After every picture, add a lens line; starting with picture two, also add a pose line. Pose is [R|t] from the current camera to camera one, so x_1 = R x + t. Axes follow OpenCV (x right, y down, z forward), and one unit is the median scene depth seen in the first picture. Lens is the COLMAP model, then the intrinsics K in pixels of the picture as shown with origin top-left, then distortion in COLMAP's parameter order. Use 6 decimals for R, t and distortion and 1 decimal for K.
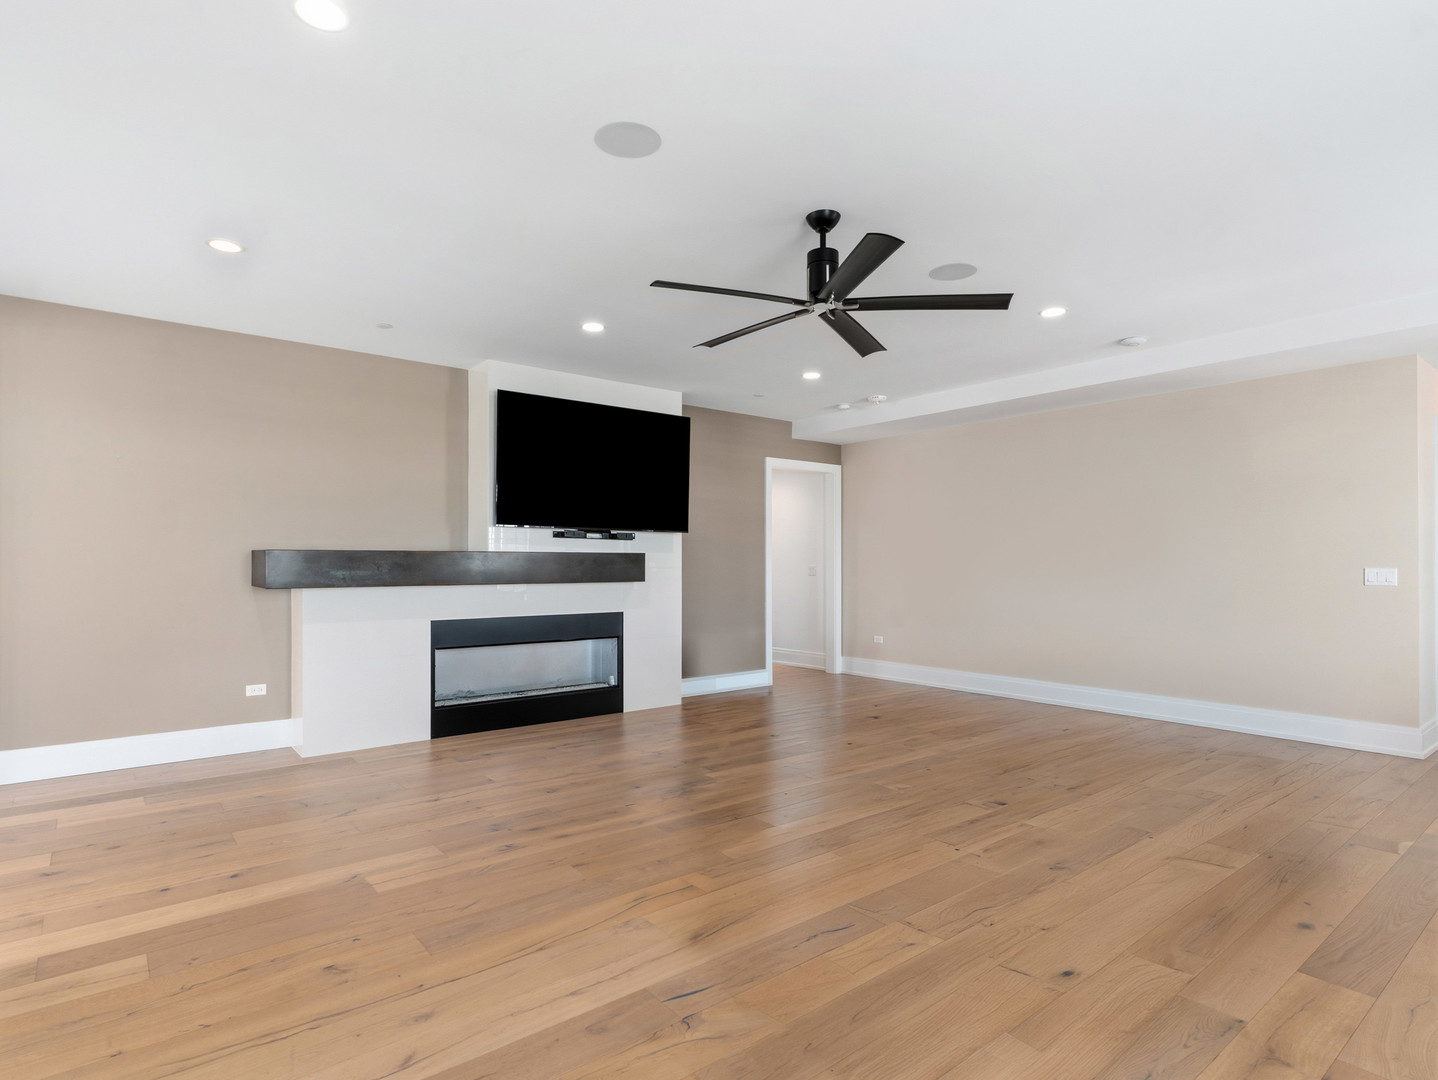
lens RADIAL K [[774.0, 0, 716.0], [0, 774.0, 551.3], [0, 0, 1]] dist [-0.000362, 0.000993]
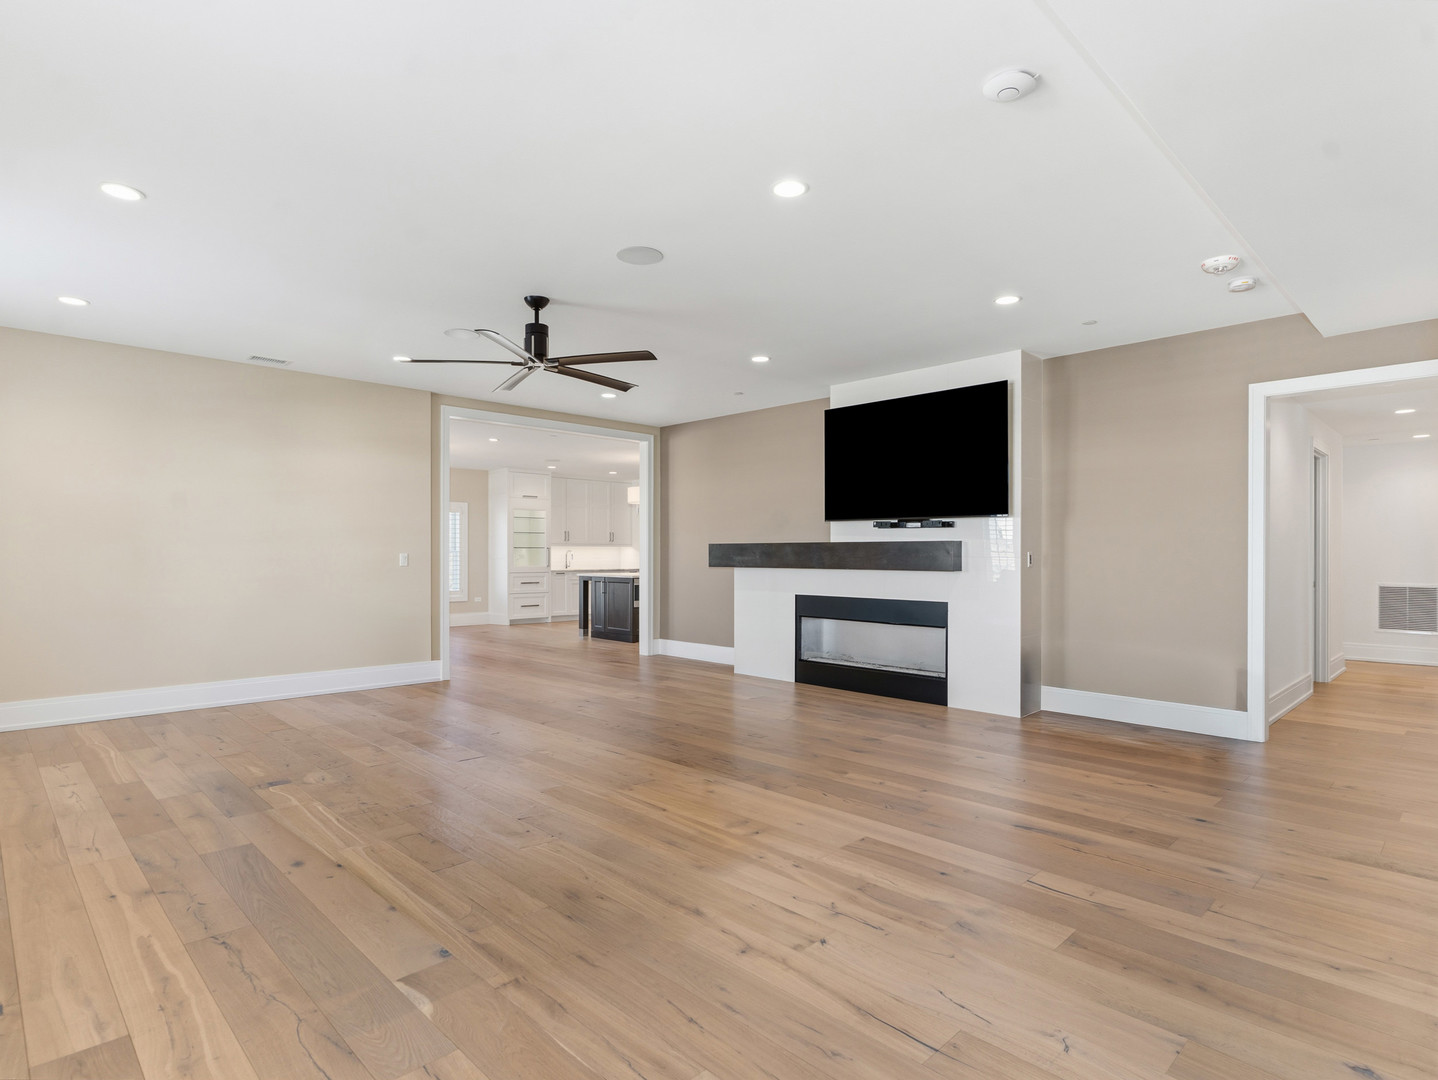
lens RADIAL K [[774.0, 0, 716.0], [0, 774.0, 551.3], [0, 0, 1]] dist [-0.000362, 0.000993]
pose [[0.091645, -0.001255, -0.995791, 0.877271], [0.015288, 0.999883, 0.000147, 0.011057], [0.995674, -0.015237, 0.091654, 0.677600]]
